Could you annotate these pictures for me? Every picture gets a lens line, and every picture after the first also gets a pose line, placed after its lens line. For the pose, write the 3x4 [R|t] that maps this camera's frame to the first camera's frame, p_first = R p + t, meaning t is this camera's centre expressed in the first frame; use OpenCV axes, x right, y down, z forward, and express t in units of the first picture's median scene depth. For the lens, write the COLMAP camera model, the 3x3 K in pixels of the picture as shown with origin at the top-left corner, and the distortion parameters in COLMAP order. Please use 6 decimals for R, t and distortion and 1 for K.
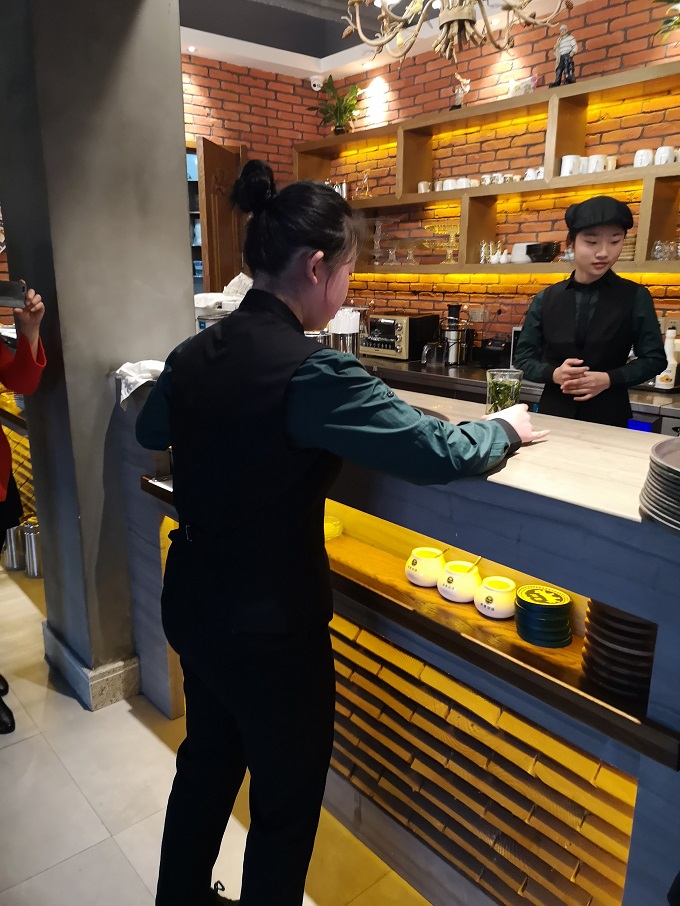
lens RADIAL K [[719.2, 0, 340.0], [0, 719.2, 453.0], [0, 0, 1]] dist [0.031019, -0.069156]
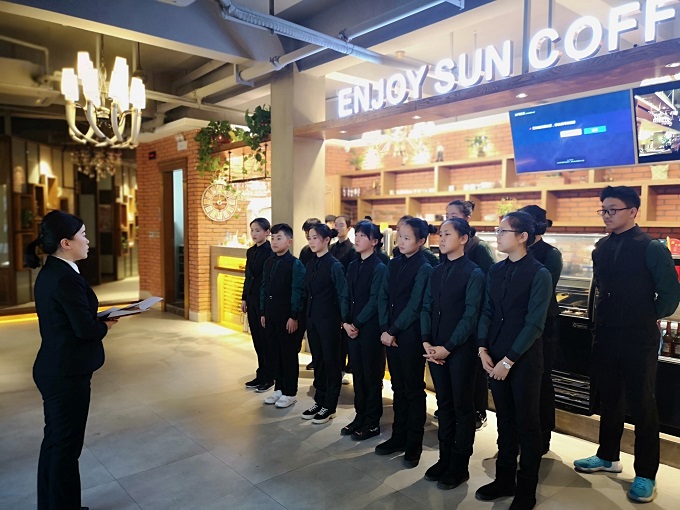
lens RADIAL K [[518.1, 0, 340.0], [0, 518.1, 255.0], [0, 0, 1]] dist [0.067619, -0.079018]
pose [[0.999747, -0.001790, 0.022410, -0.123868], [0.005782, 0.983765, -0.179369, 0.209292], [-0.021725, 0.179453, 0.983527, -0.879316]]
